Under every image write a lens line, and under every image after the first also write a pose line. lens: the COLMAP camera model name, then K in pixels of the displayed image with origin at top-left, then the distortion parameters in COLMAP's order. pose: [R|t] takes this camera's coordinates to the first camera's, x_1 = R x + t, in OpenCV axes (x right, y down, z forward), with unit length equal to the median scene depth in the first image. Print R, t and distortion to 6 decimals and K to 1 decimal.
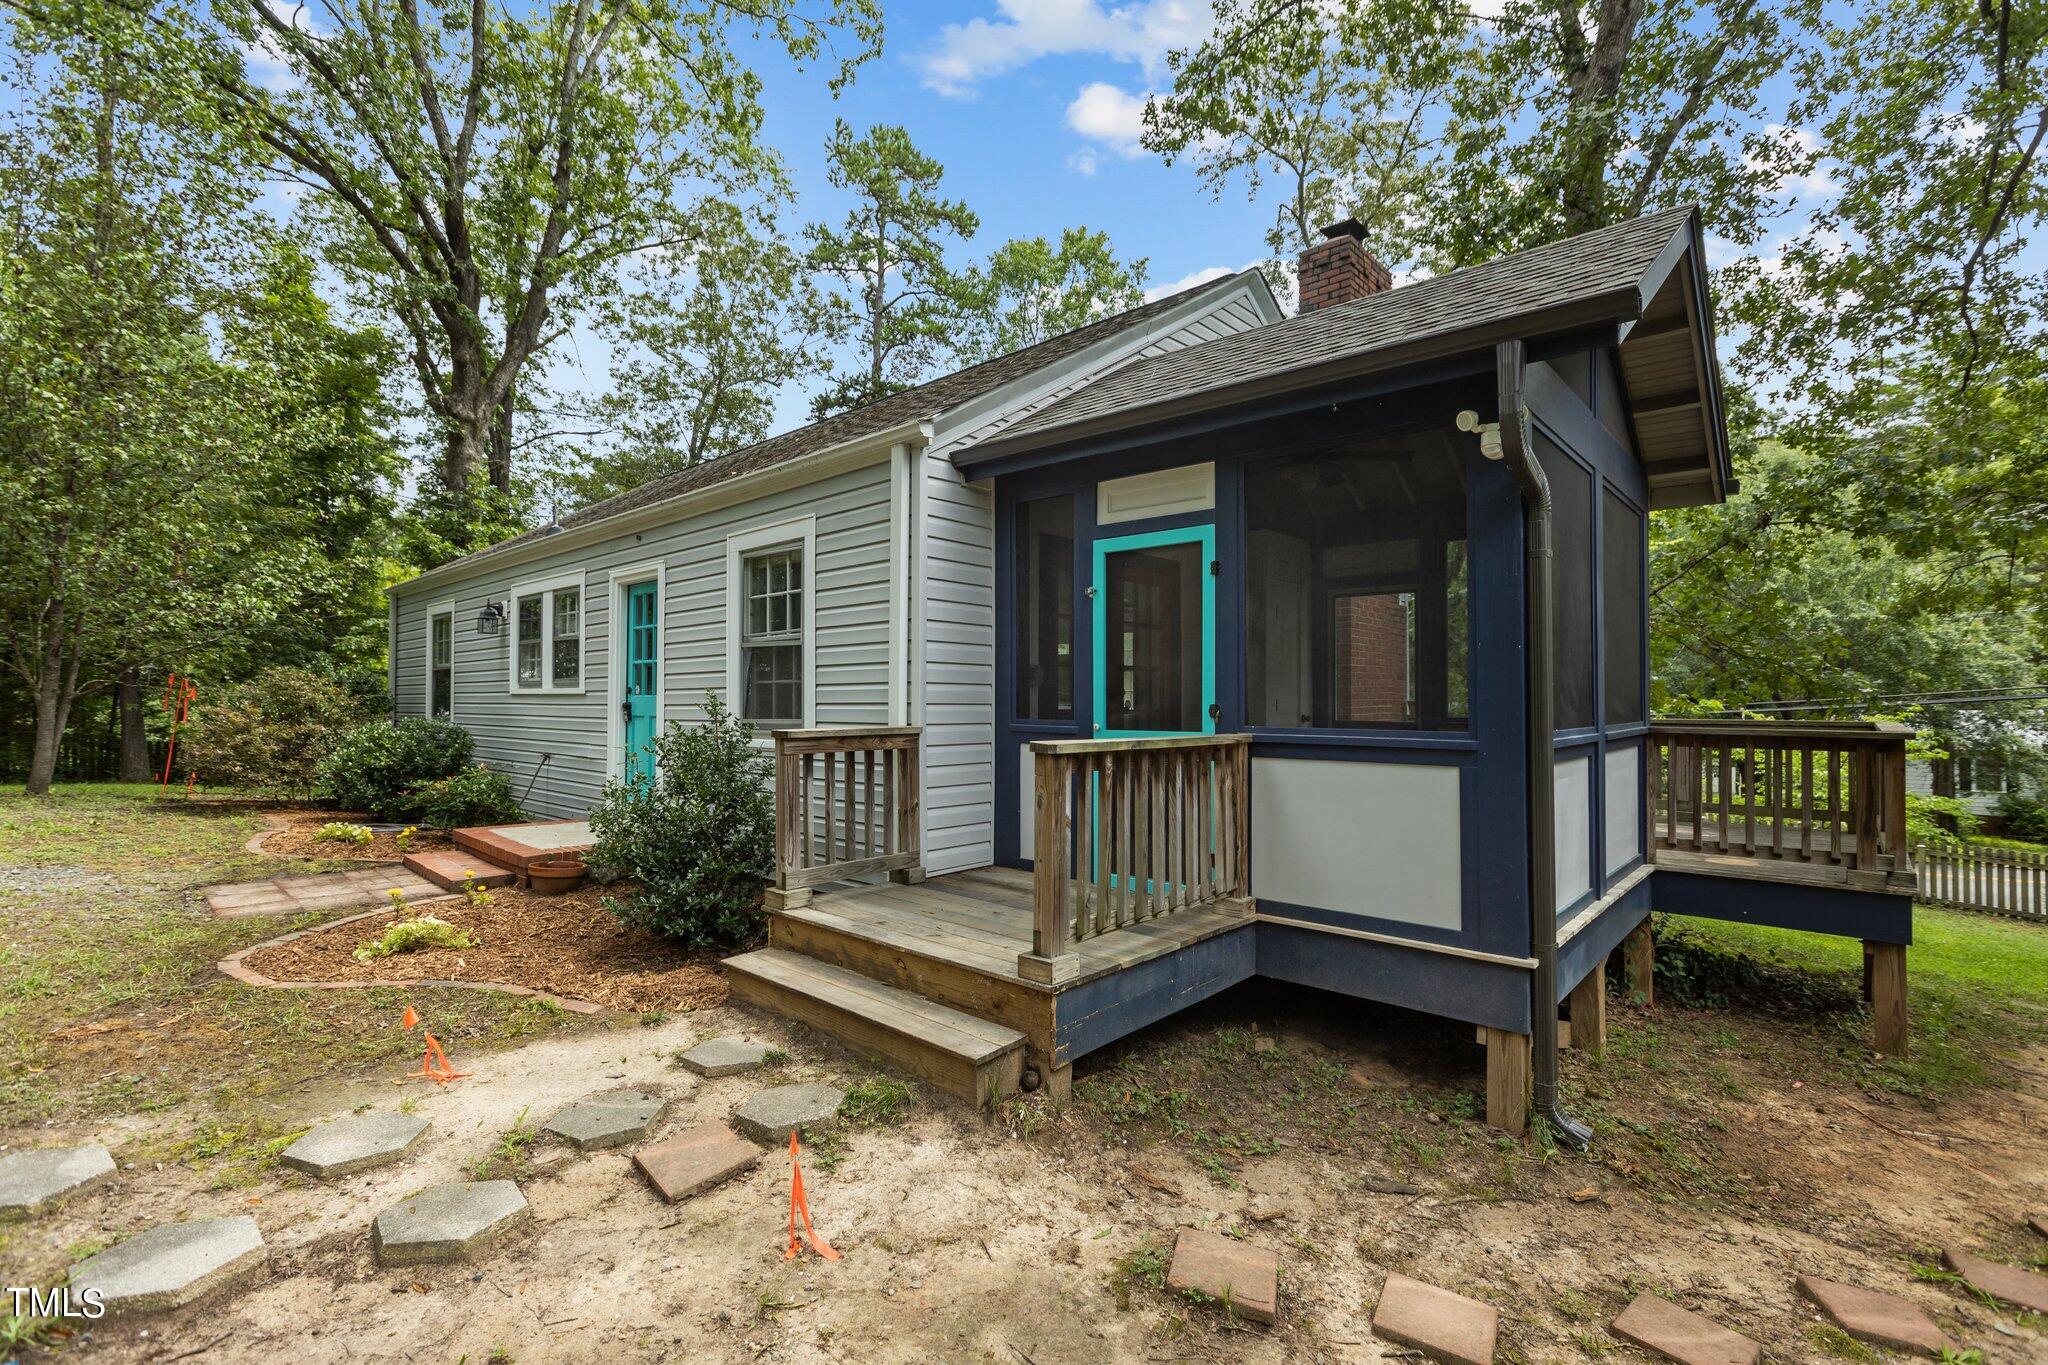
lens RADIAL K [[927.2, 0, 1040.2], [0, 927.2, 681.1], [0, 0, 1]] dist [0.008302, -0.002258]
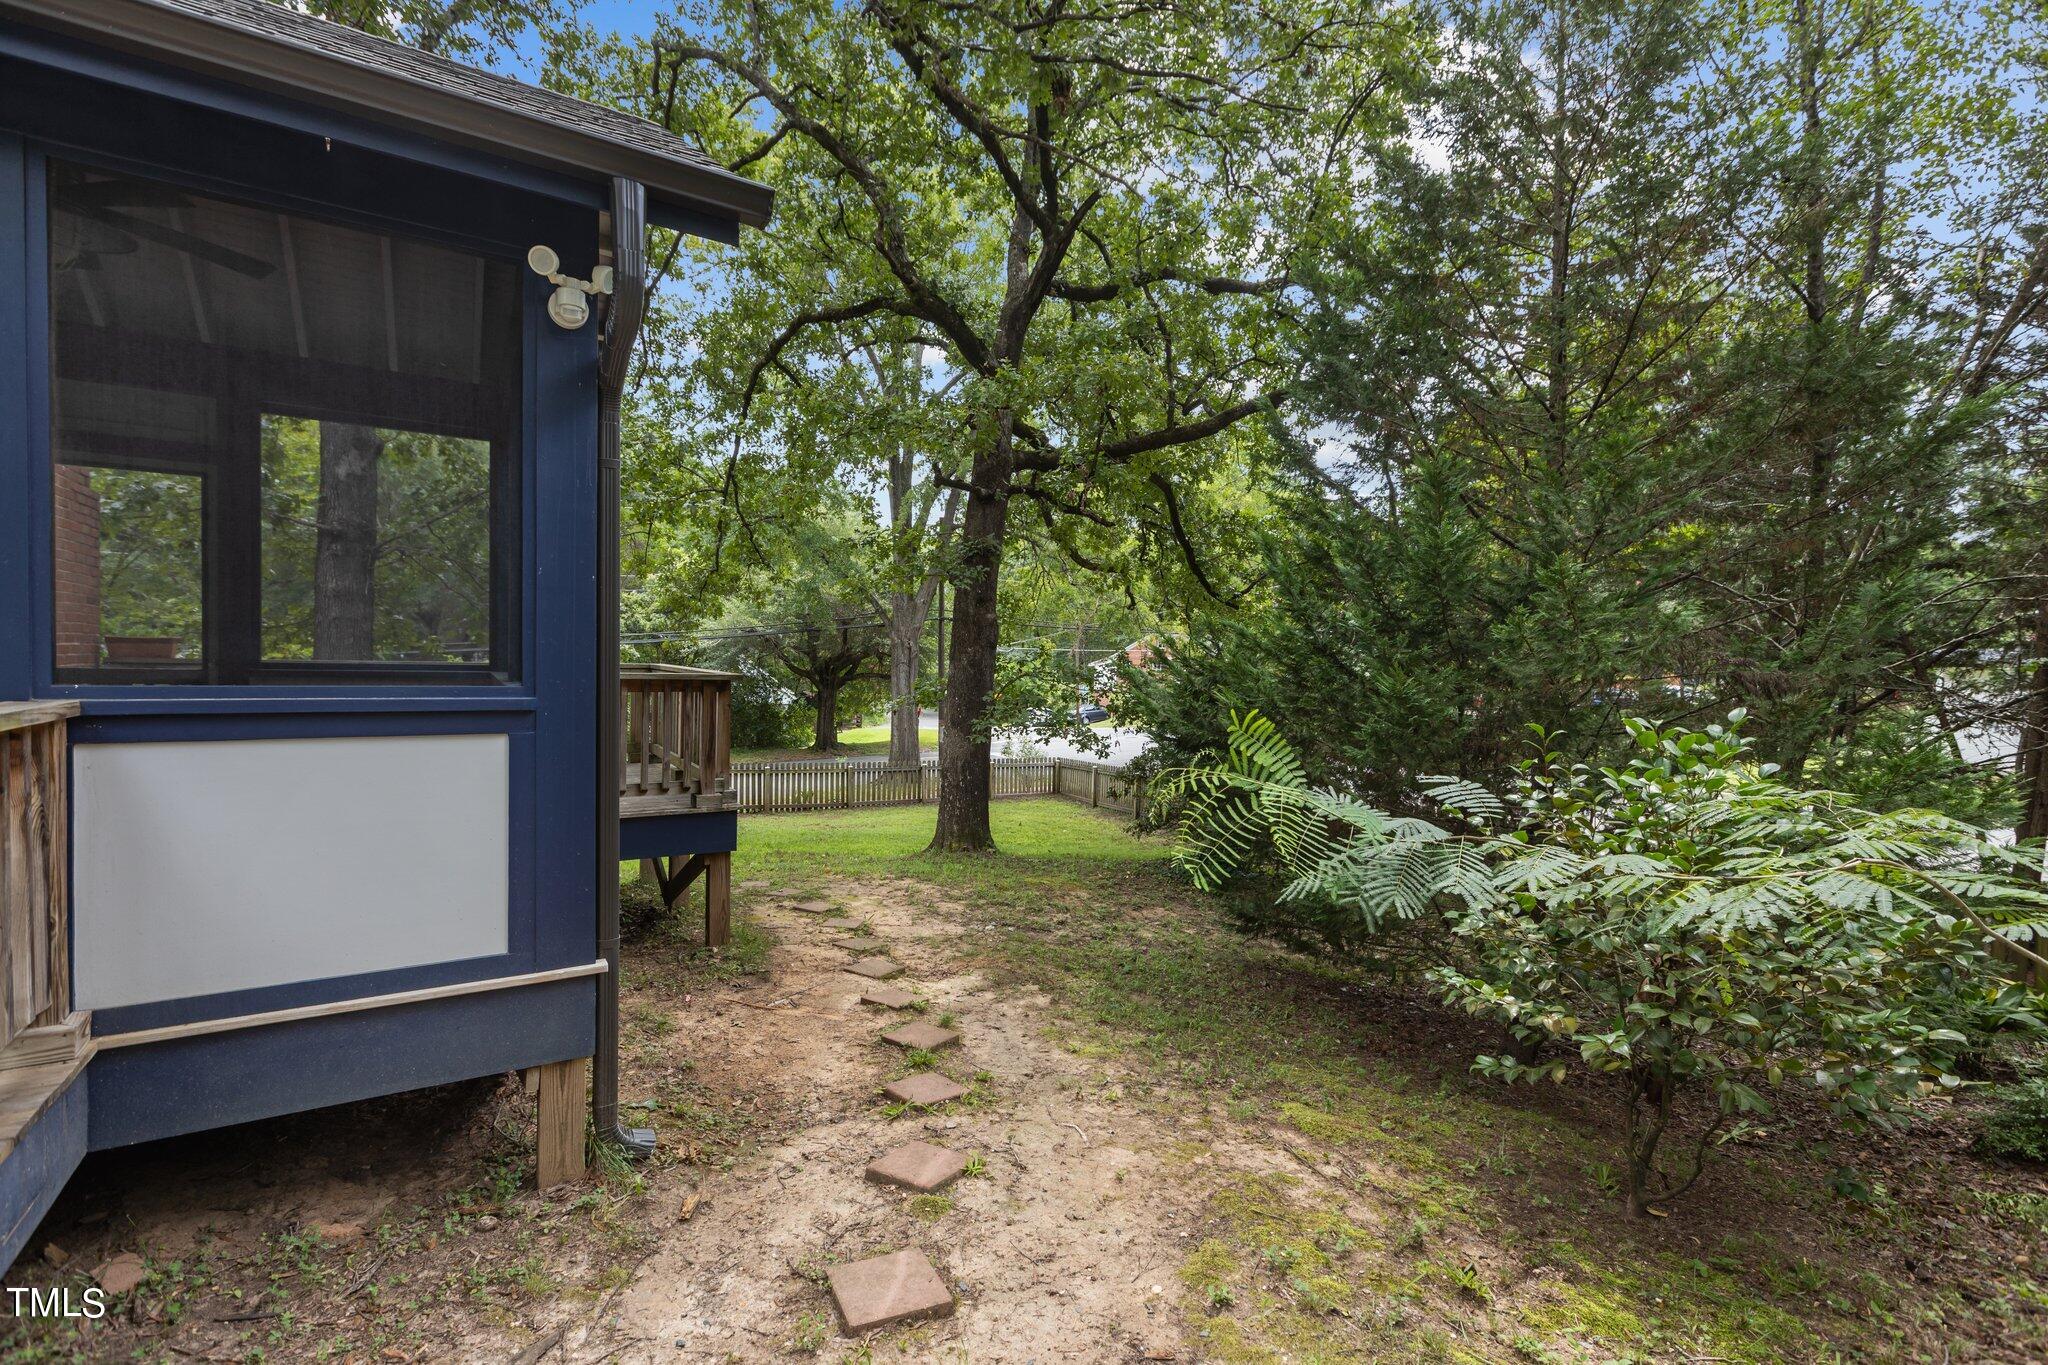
lens RADIAL K [[927.2, 0, 1038.8], [0, 927.2, 678.5], [0, 0, 1]] dist [0.008302, -0.002258]
pose [[0.287814, -0.020817, 0.957460, -0.123725], [-0.036324, 0.998807, 0.032635, 0.008889], [-0.956997, -0.044171, 0.286714, 0.362457]]
